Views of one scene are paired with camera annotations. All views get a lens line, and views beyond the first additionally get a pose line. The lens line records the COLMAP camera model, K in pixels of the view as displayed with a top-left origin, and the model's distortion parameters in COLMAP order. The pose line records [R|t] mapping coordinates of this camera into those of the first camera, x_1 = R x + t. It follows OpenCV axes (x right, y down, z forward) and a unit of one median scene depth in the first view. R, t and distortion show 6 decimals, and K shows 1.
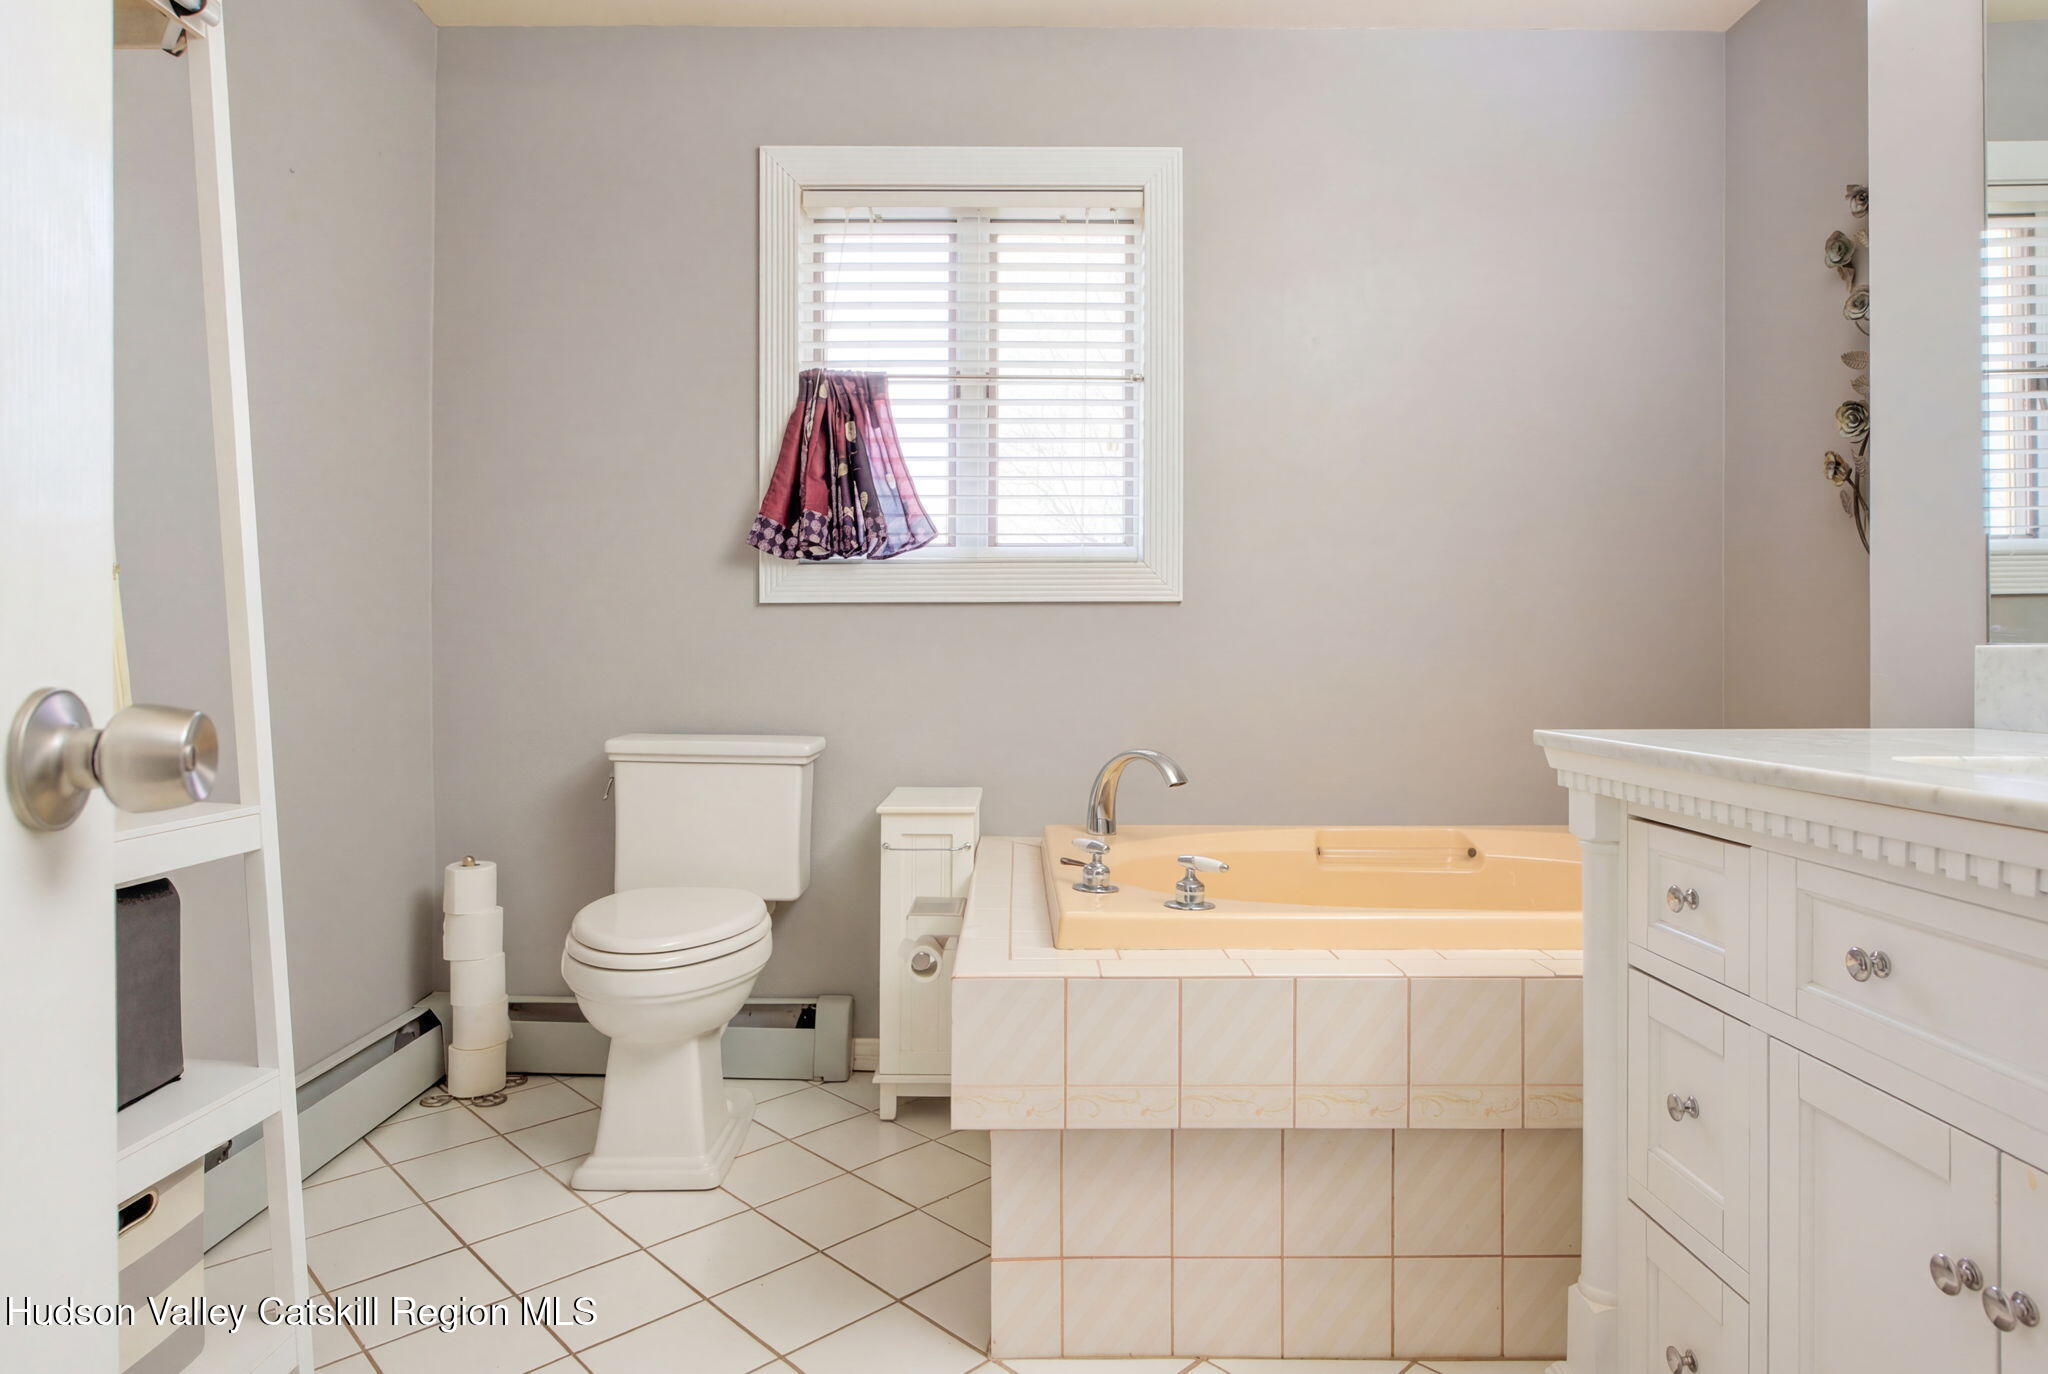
lens RADIAL K [[1203.9, 0, 1024.0], [0, 1203.9, 687.0], [0, 0, 1]] dist [-0.009618, -0.000865]
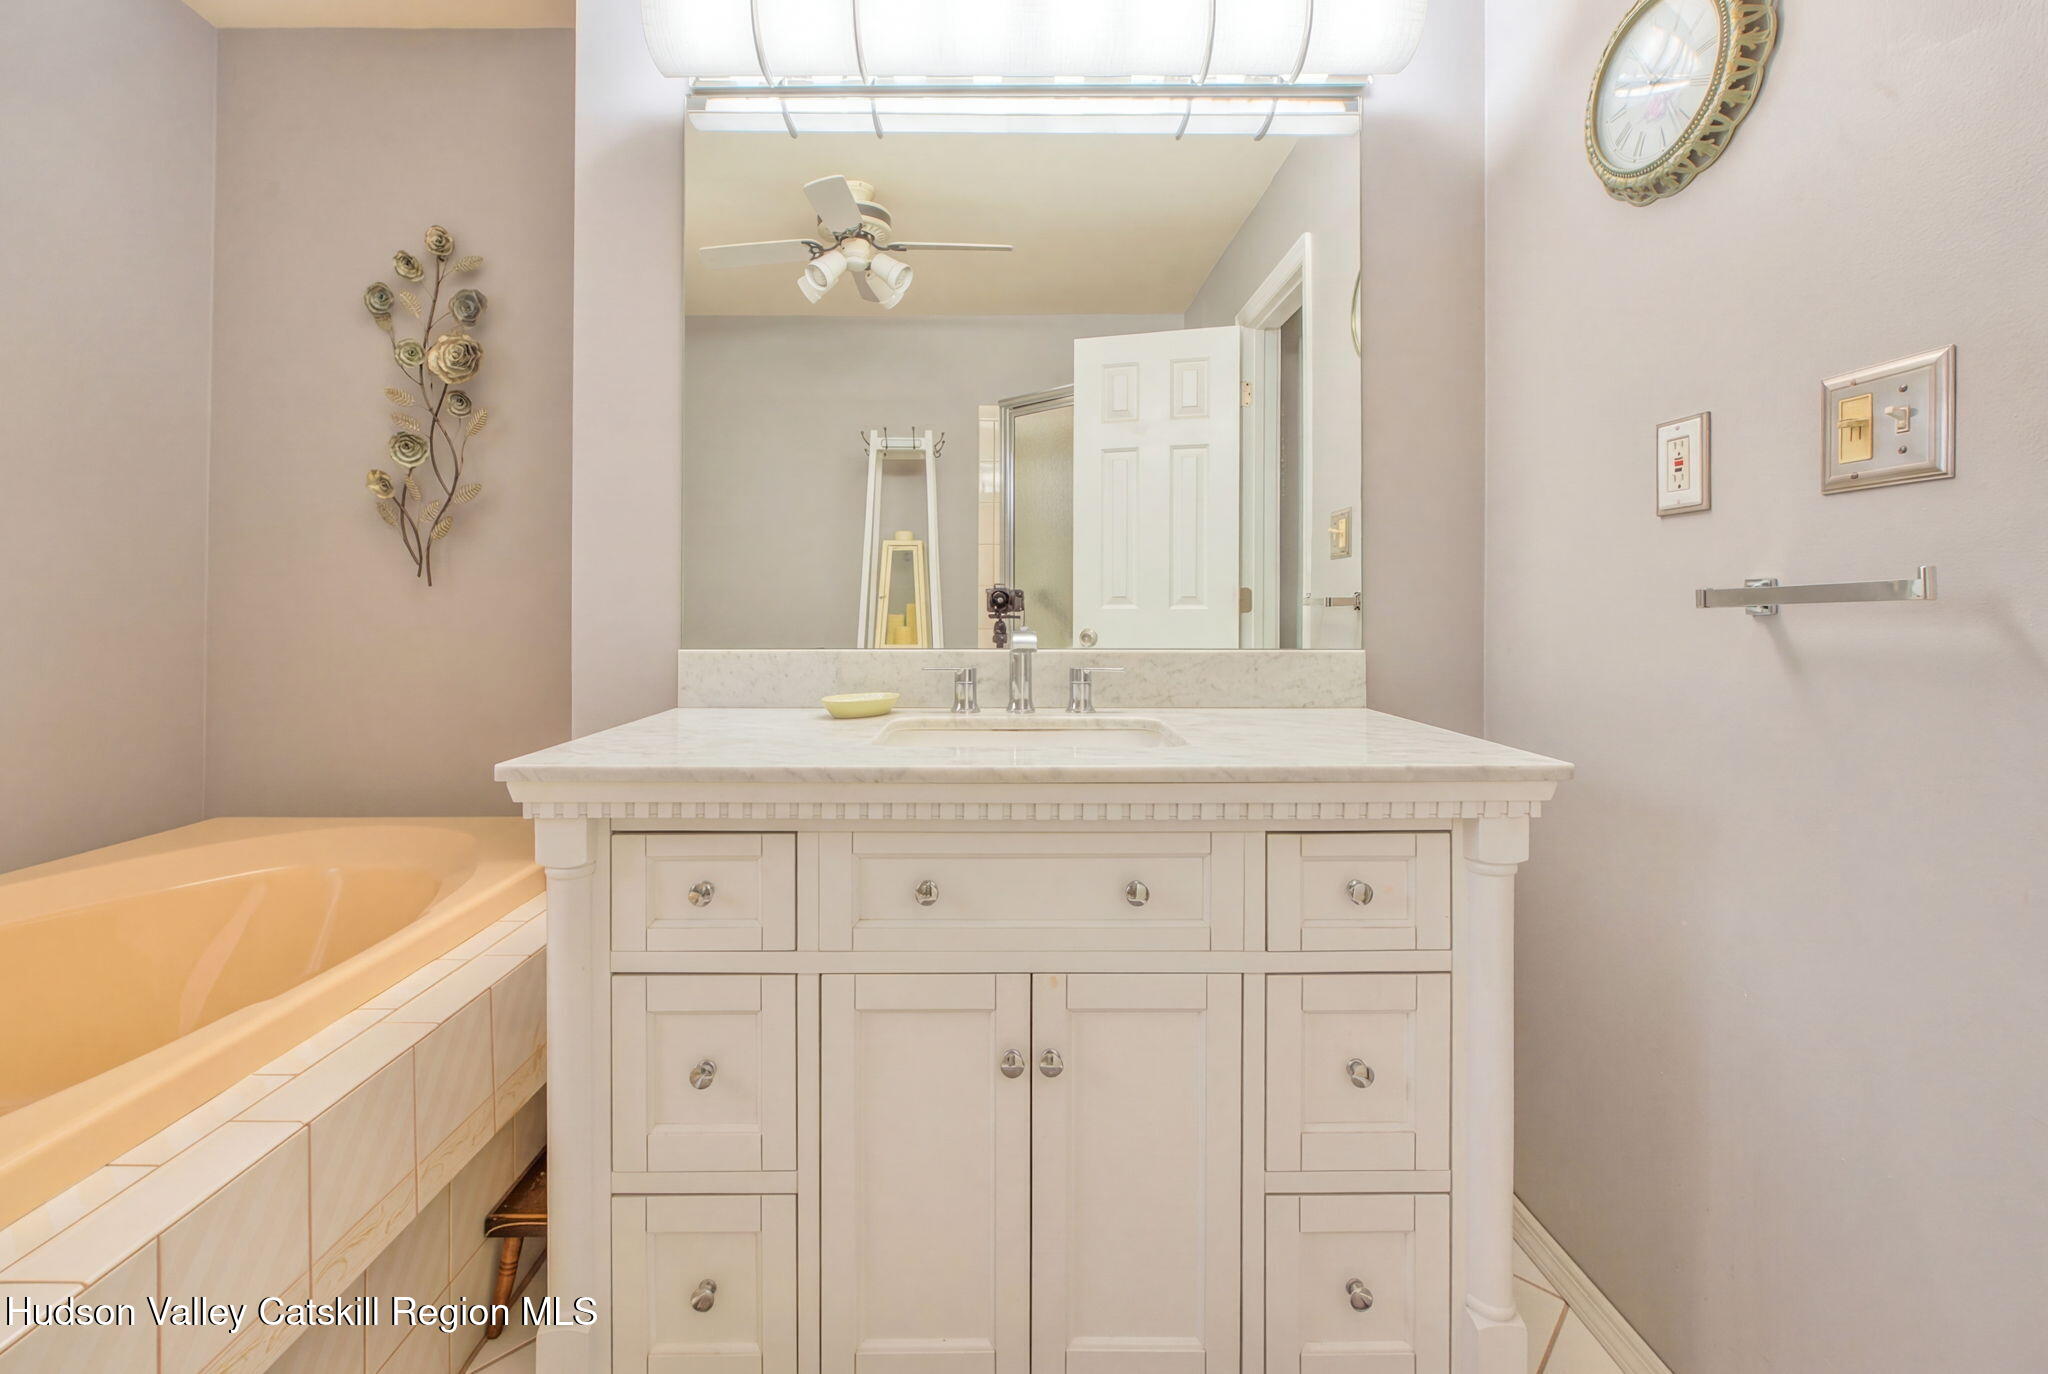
lens RADIAL K [[871.4, 0, 1018.3], [0, 871.4, 603.8], [0, 0, 1]] dist [0.000747, 0.000035]
pose [[0.007515, 0.005700, 0.999956, -0.244336], [0.022372, 0.999732, -0.005866, -0.075826], [-0.999721, 0.022415, 0.007385, 0.586785]]
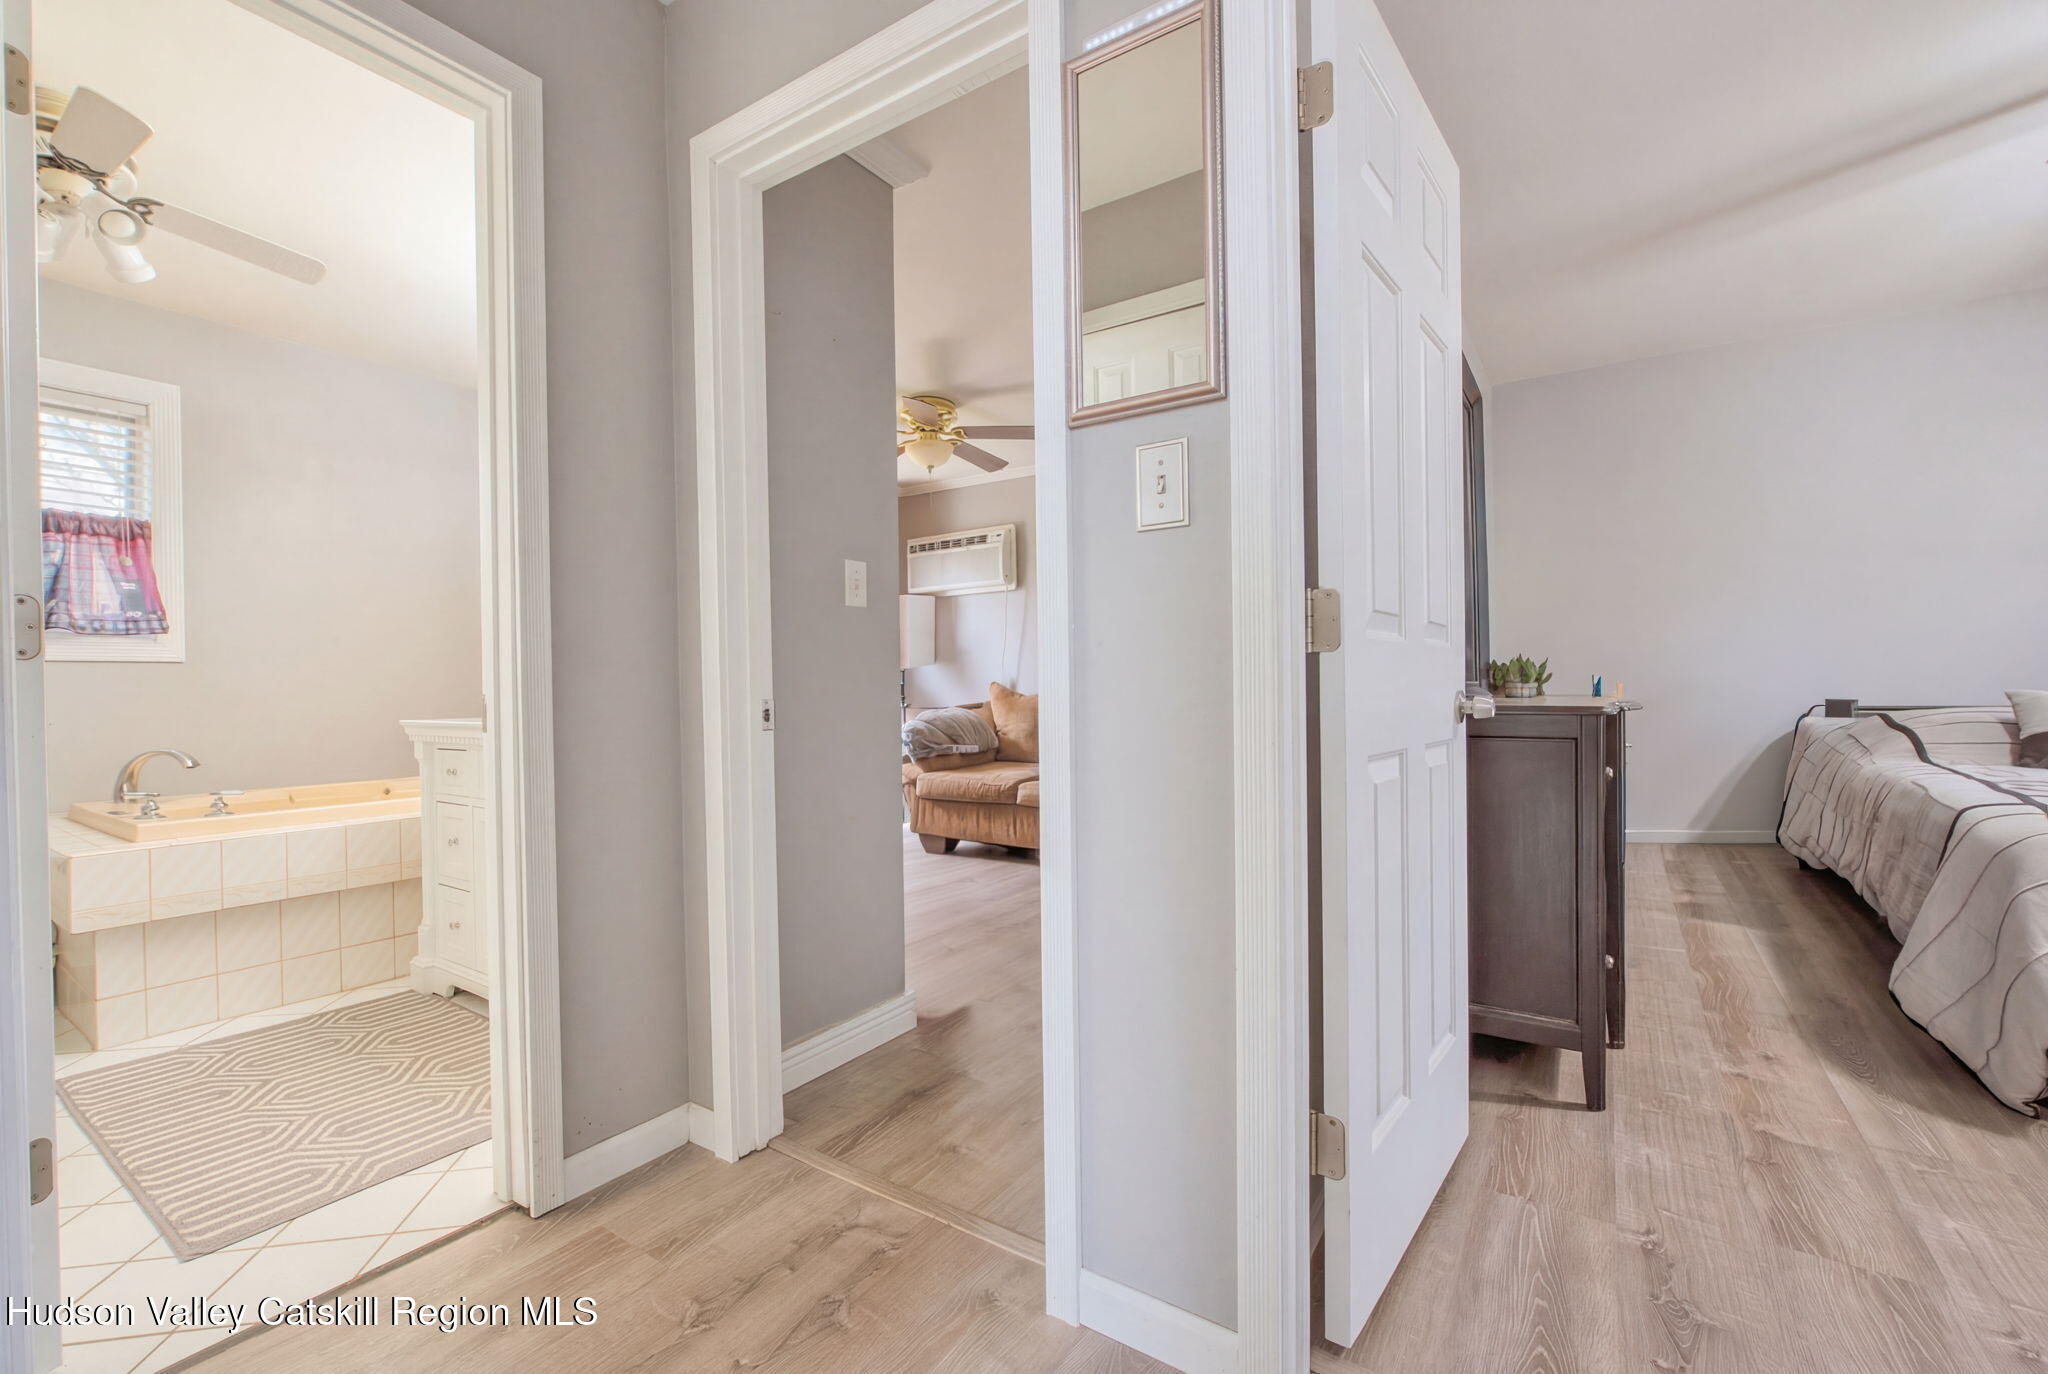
lens RADIAL K [[865.6, 0, 1024.0], [0, 865.6, 687.0], [0, 0, 1]] dist [-0.002016, -0.000304]
pose [[0.570044, -0.004820, 0.821600, -0.387135], [0.027440, 0.999537, -0.013174, 0.021853], [-0.821156, 0.030054, 0.569912, -1.316840]]
